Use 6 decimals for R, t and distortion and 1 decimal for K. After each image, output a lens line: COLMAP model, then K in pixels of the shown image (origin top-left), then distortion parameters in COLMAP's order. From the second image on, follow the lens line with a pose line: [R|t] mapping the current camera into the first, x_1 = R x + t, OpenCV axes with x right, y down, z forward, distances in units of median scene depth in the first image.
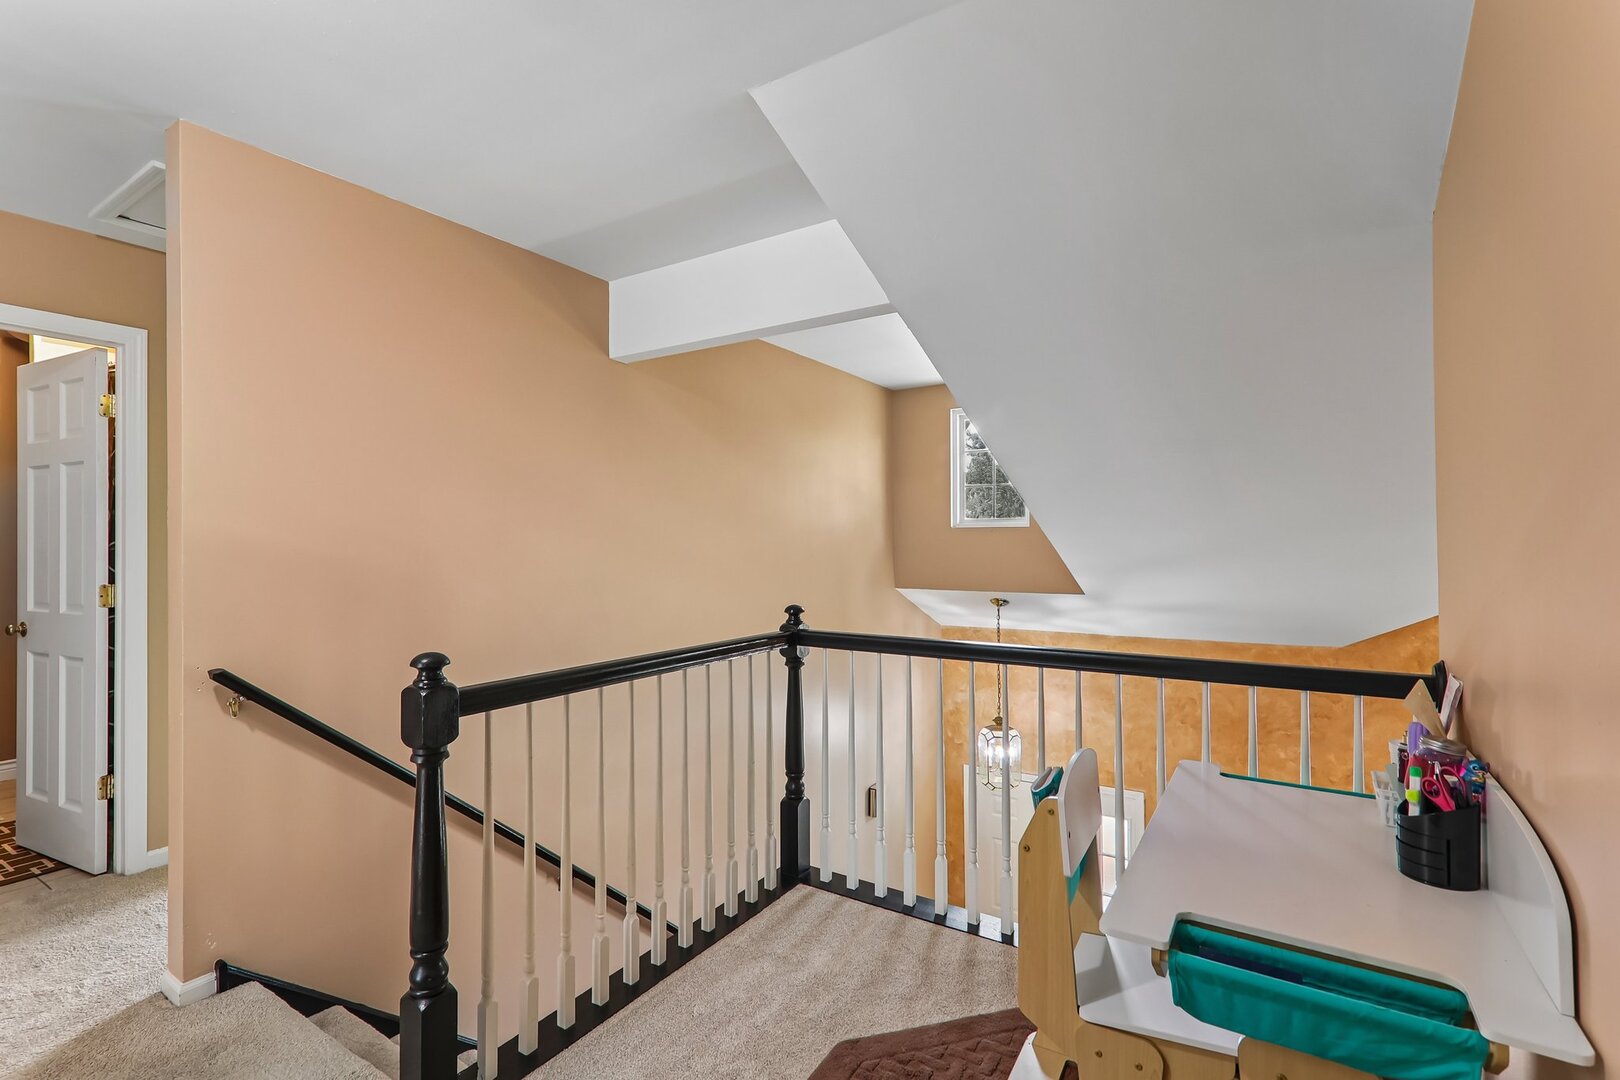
lens RADIAL K [[746.6, 0, 808.7], [0, 746.6, 544.0], [0, 0, 1]] dist [0.001465, 0.001774]
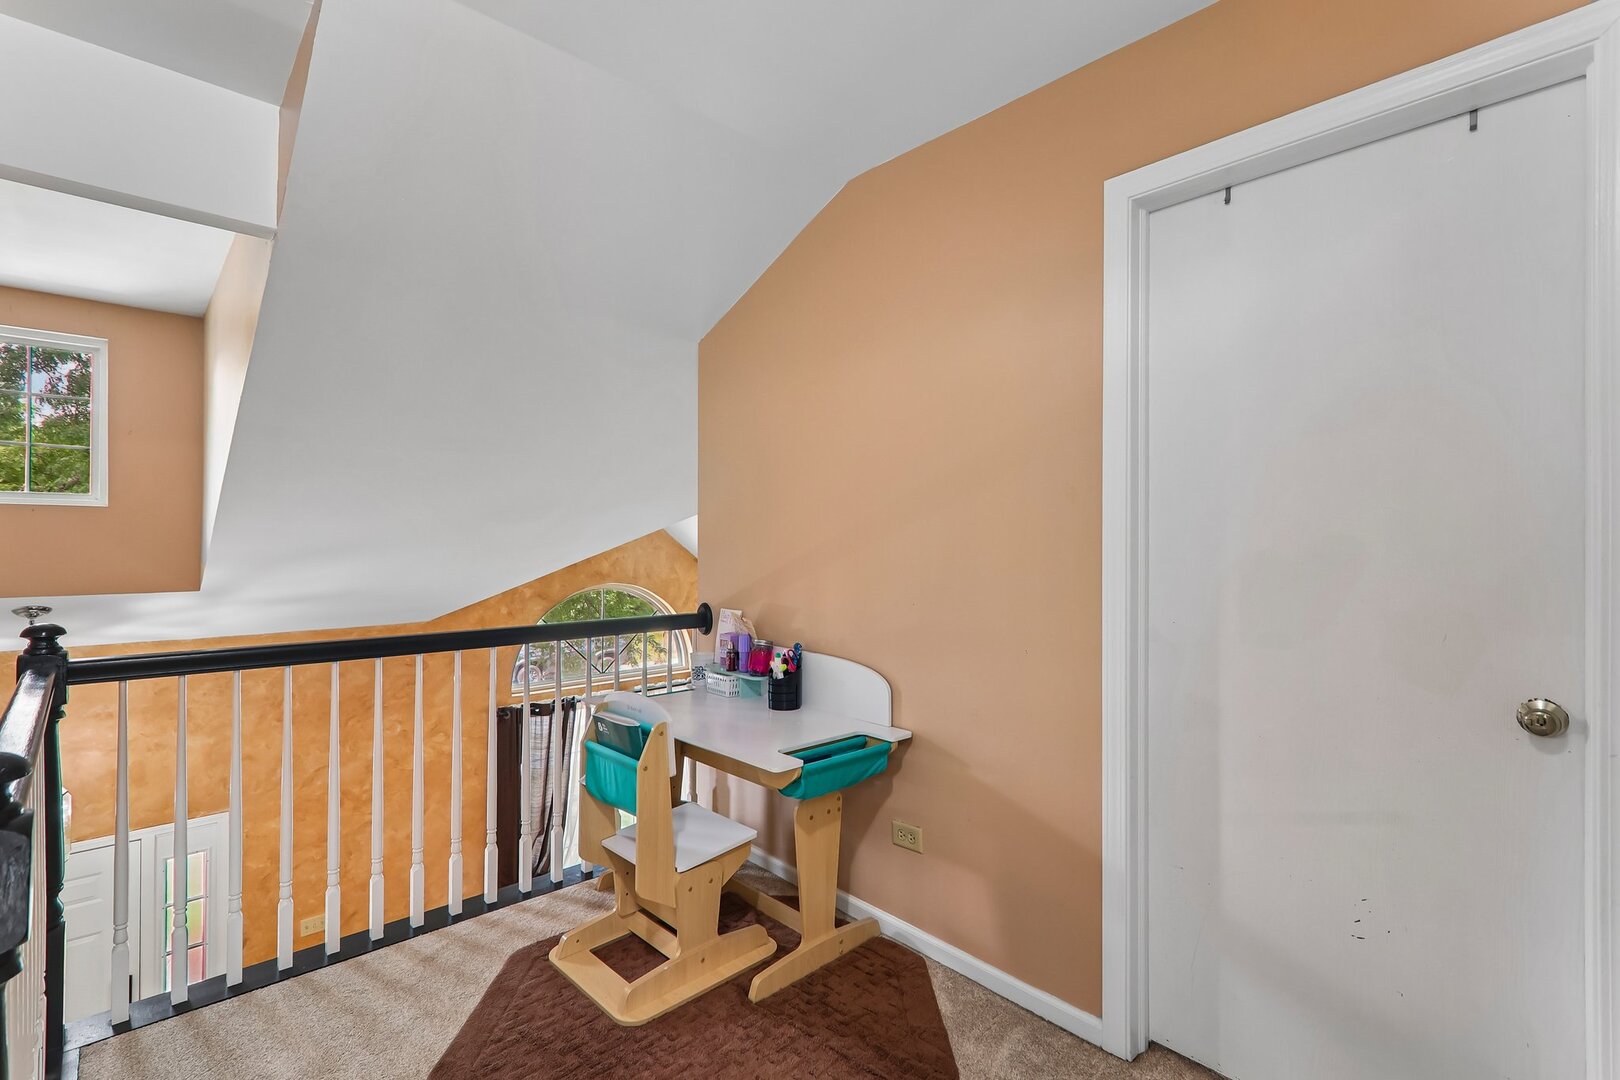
lens RADIAL K [[746.6, 0, 803.5], [0, 746.6, 539.1], [0, 0, 1]] dist [0.001465, 0.001774]
pose [[0.234570, 0.004822, 0.972087, -0.627190], [-0.012823, 0.999916, -0.001865, 0.003827], [-0.972015, -0.012028, 0.234612, 0.297892]]
